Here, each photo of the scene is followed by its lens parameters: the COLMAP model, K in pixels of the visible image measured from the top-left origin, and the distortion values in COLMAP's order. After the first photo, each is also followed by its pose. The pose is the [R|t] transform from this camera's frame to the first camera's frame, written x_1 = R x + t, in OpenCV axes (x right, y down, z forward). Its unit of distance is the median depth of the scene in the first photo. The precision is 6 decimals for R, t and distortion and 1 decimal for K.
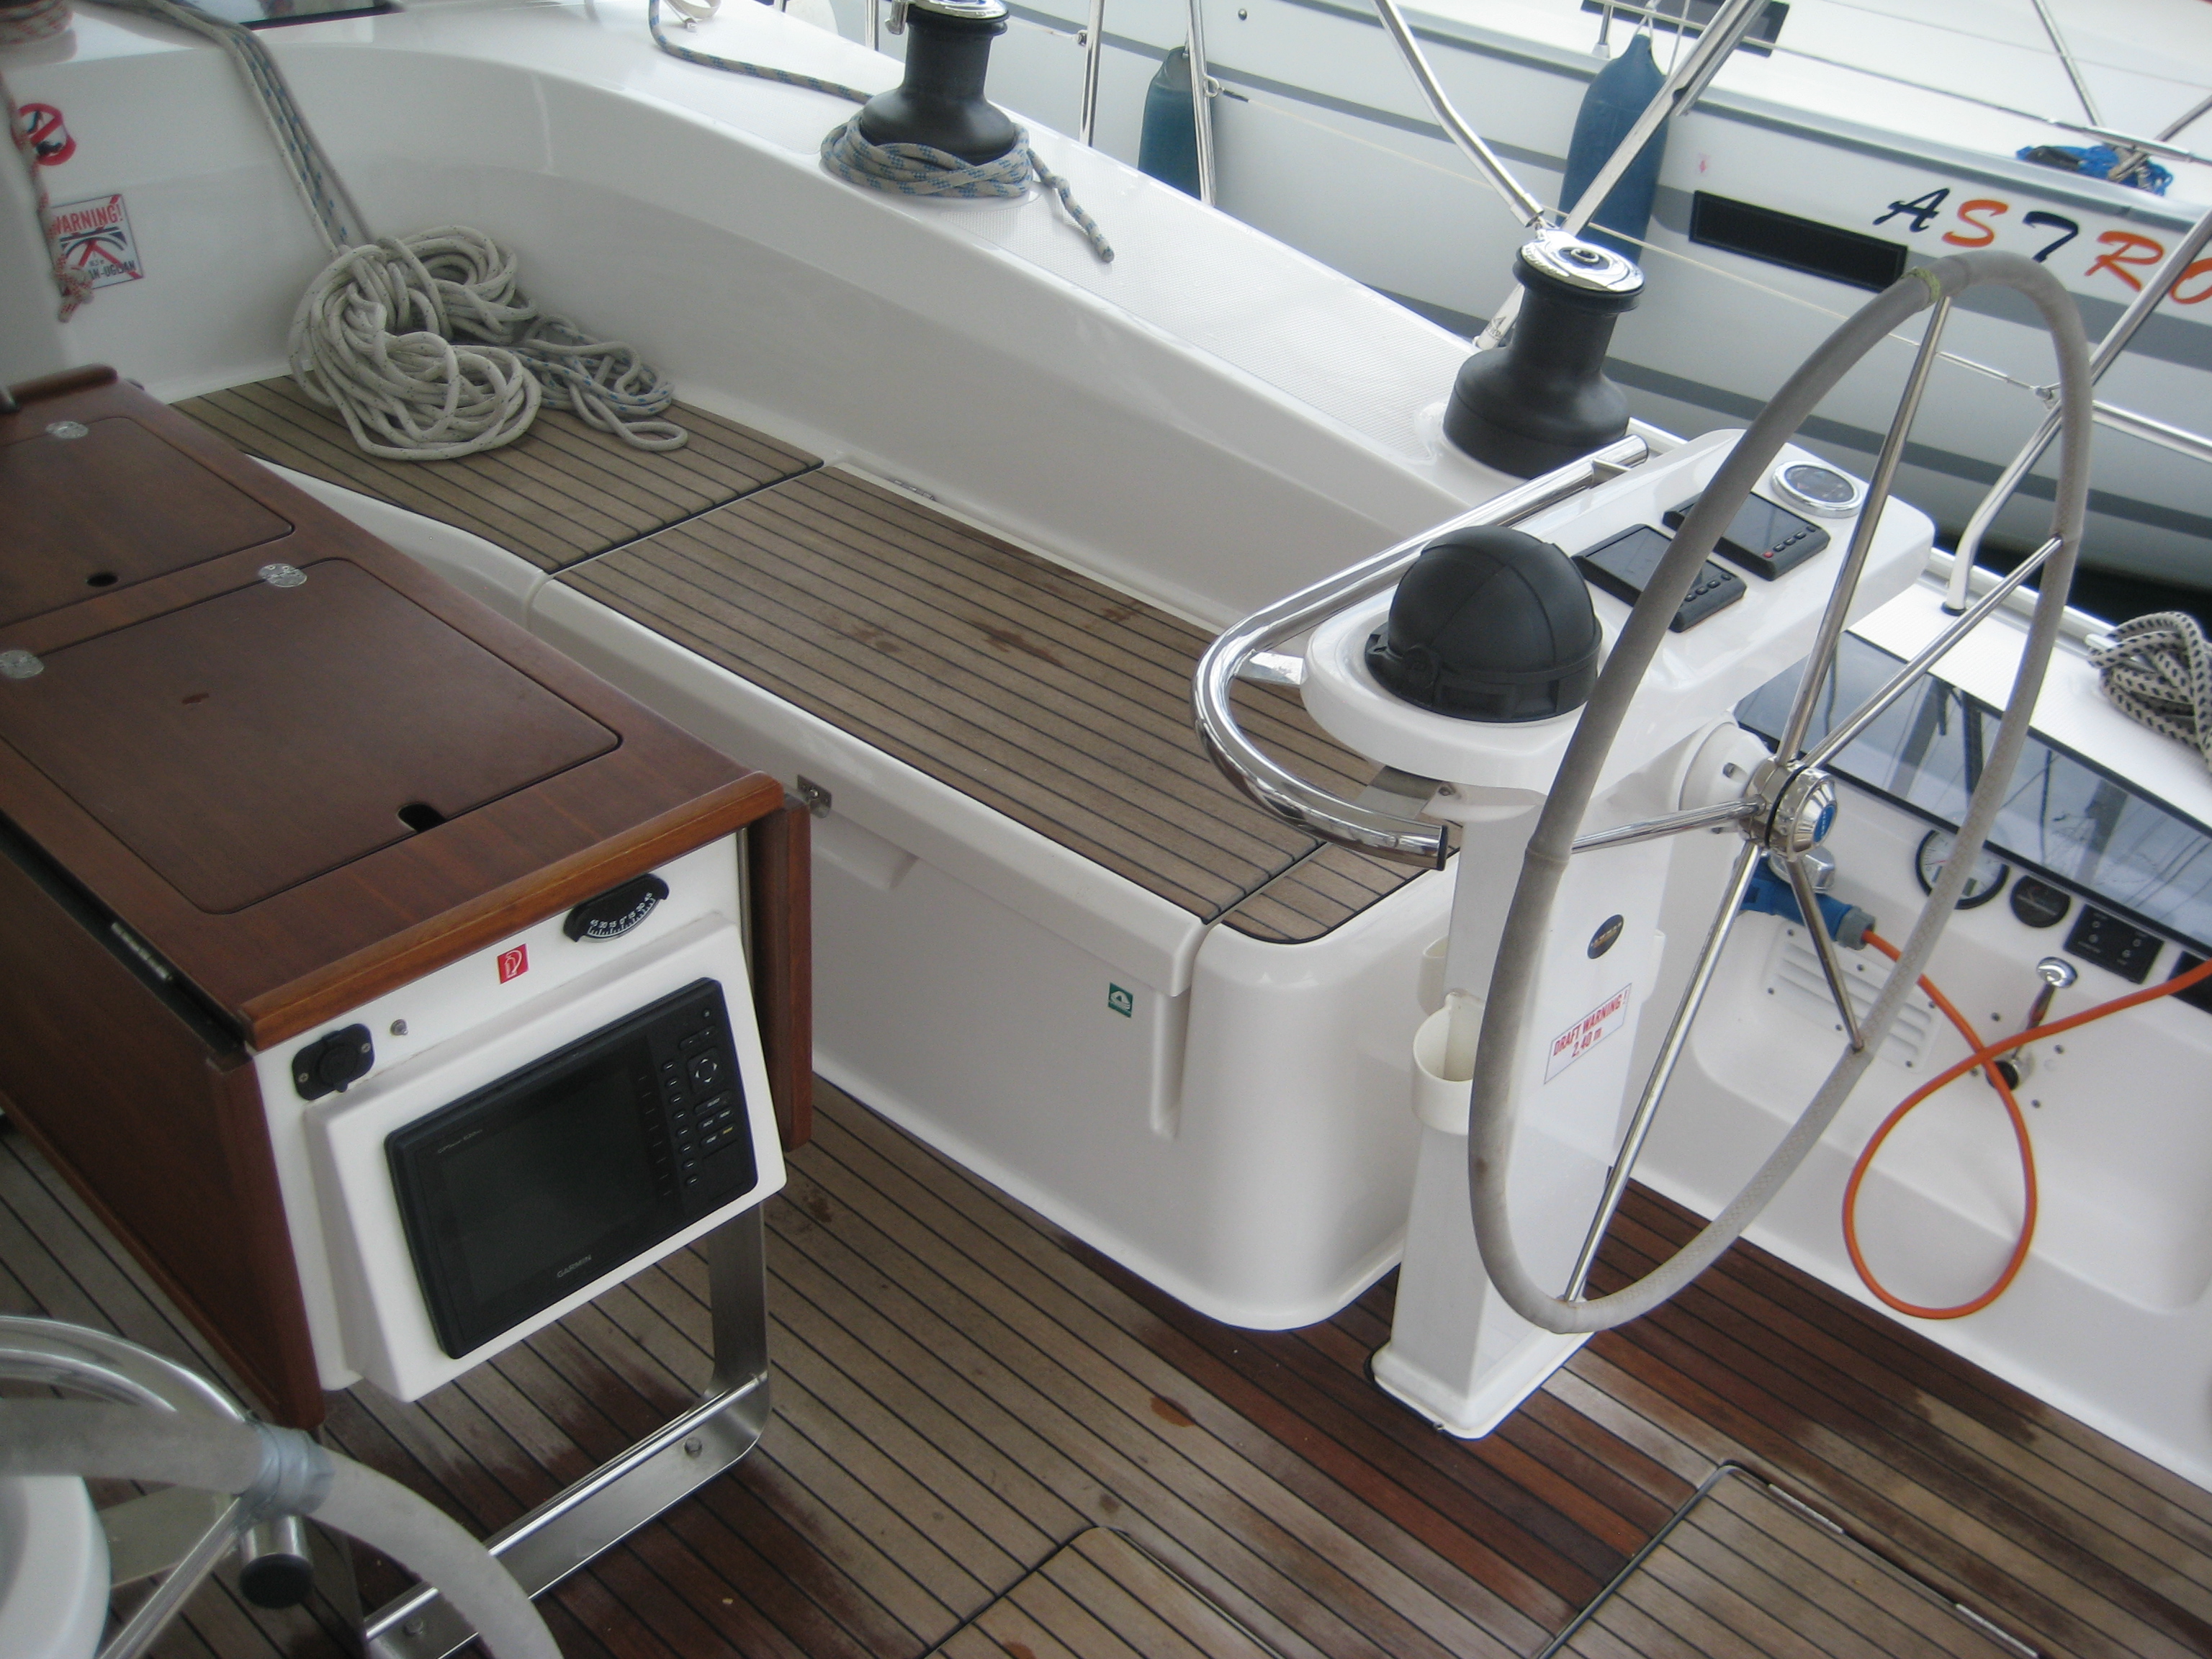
lens RADIAL K [[2331.4, 0, 1097.7], [0, 2331.4, 774.6], [0, 0, 1]] dist [-0.054463, 0.141351]
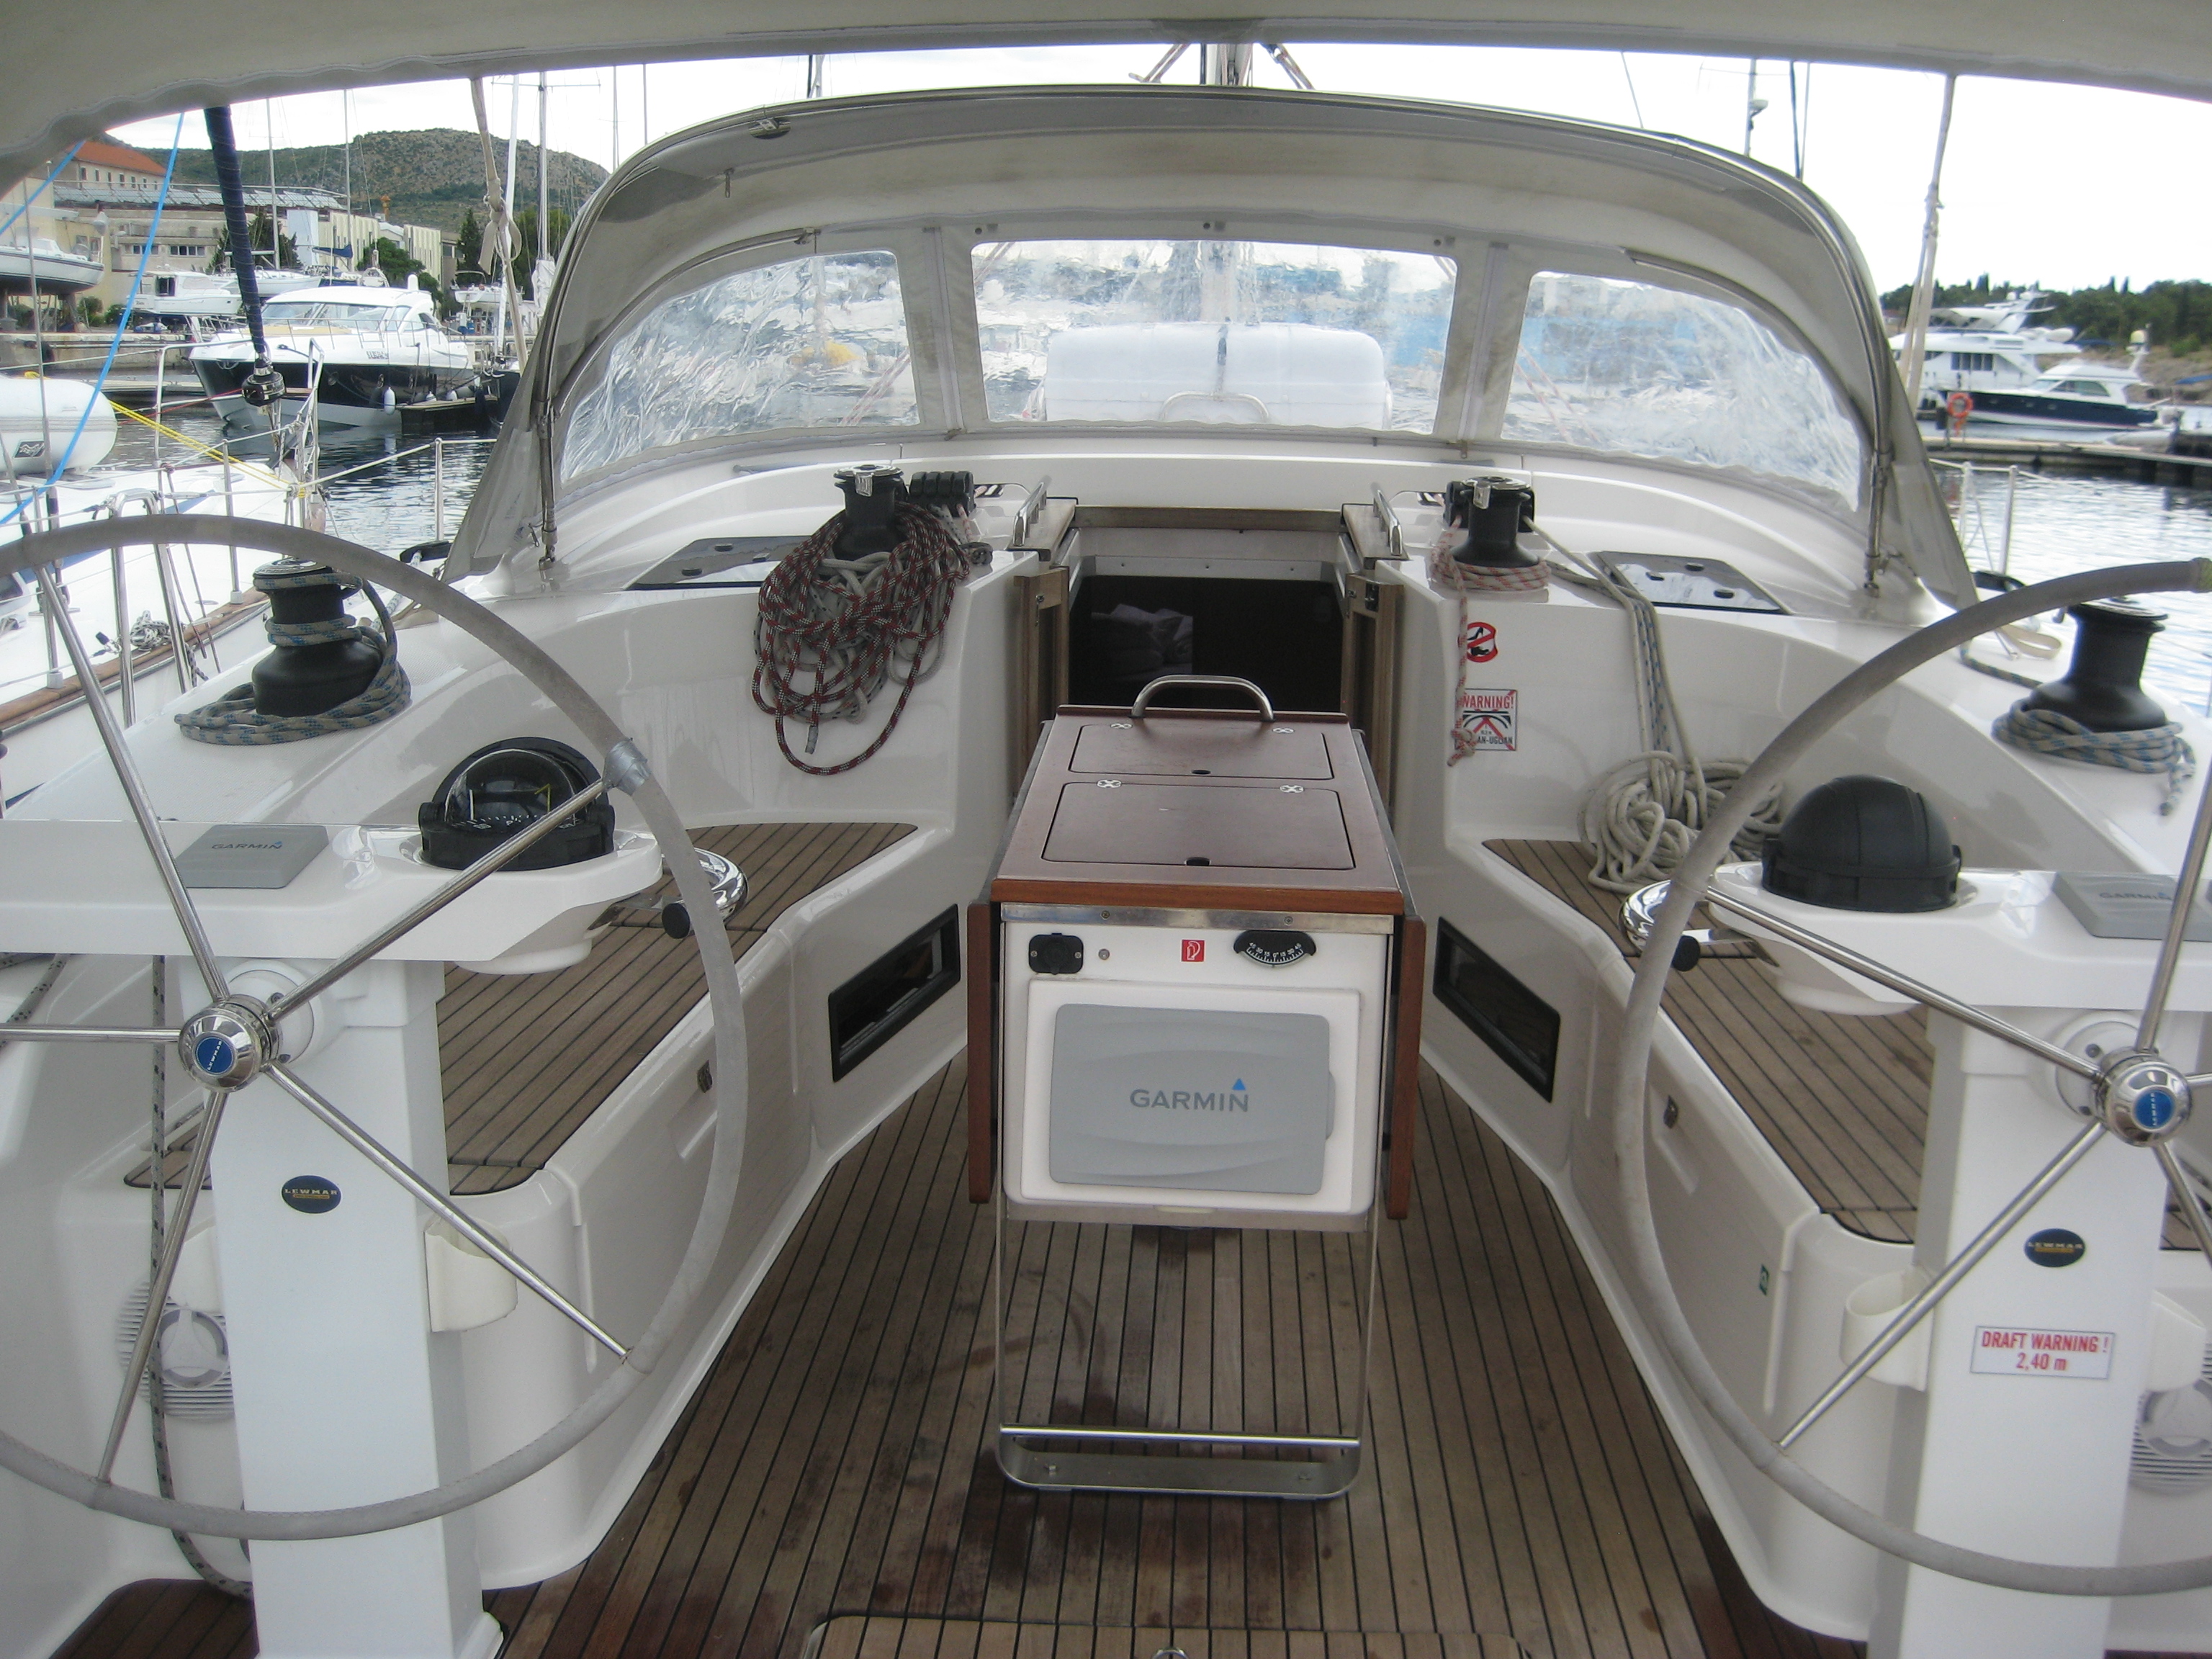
lens RADIAL K [[2295.2, 0, 1132.6], [0, 2295.2, 829.4], [0, 0, 1]] dist [-0.146825, 0.158931]
pose [[0.667251, 0.138633, -0.731818, 0.440807], [-0.386399, 0.904401, -0.180981, 0.162917], [0.636767, 0.403533, 0.657030, -0.015235]]
